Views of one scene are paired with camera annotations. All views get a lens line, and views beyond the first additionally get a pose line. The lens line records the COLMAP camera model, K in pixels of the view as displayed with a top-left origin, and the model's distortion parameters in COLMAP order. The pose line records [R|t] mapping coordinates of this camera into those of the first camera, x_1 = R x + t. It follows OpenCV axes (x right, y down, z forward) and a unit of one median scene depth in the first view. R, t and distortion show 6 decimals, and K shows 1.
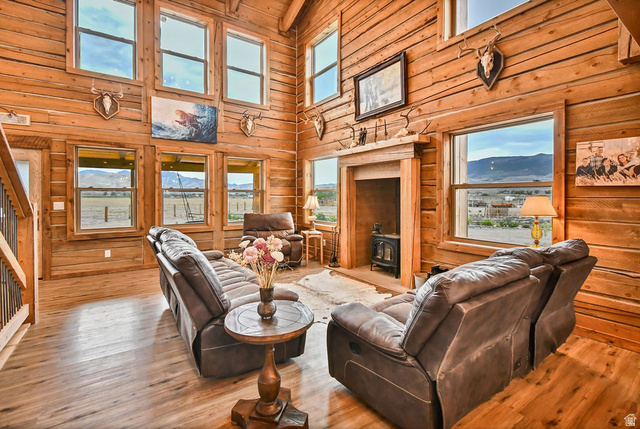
lens RADIAL K [[288.5, 0, 308.6], [0, 288.5, 196.1], [0, 0, 1]] dist [0.005375, 0.000243]
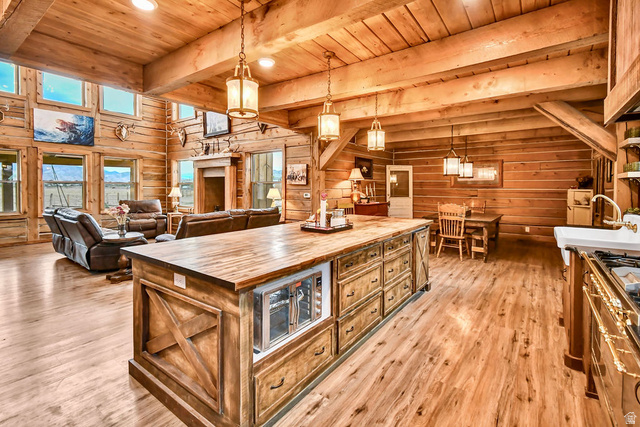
lens RADIAL K [[297.8, 0, 306.3], [0, 297.8, 191.6], [0, 0, 1]] dist [0.015895, -0.005854]
pose [[0.949905, 0.000490, 0.312539, 0.179083], [-0.005726, 0.999858, 0.015836, -0.007228], [-0.312487, -0.016832, 0.949773, -0.626586]]
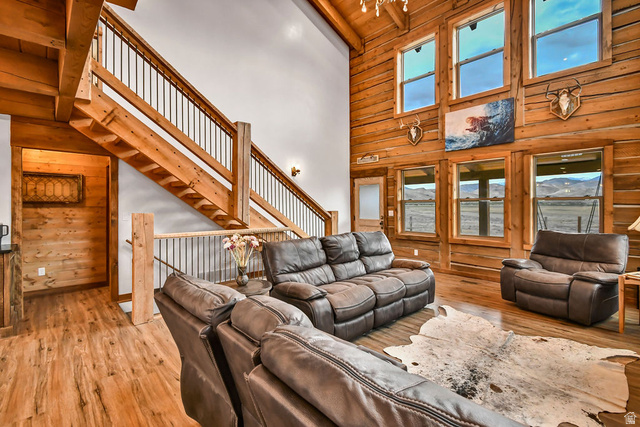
lens RADIAL K [[297.8, 0, 321.6], [0, 297.8, 204.3], [0, 0, 1]] dist [0.015895, -0.005854]
pose [[0.164311, -0.004849, -0.986397, 0.478361], [0.004978, 0.999979, -0.004086, -0.005003], [0.986396, -0.004239, 0.164331, 0.360515]]
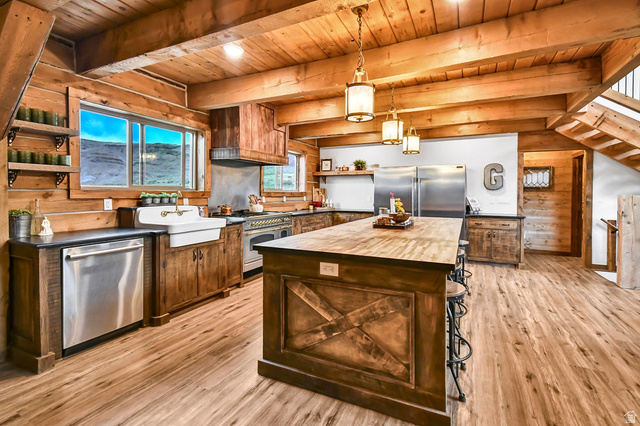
lens RADIAL K [[297.8, 0, 328.1], [0, 297.8, 196.9], [0, 0, 1]] dist [0.015895, -0.005854]
pose [[-0.854237, 0.004204, -0.519867, 0.811508], [-0.002799, 0.999916, 0.012685, 0.005285], [0.519877, 0.012291, -0.854153, 0.341194]]
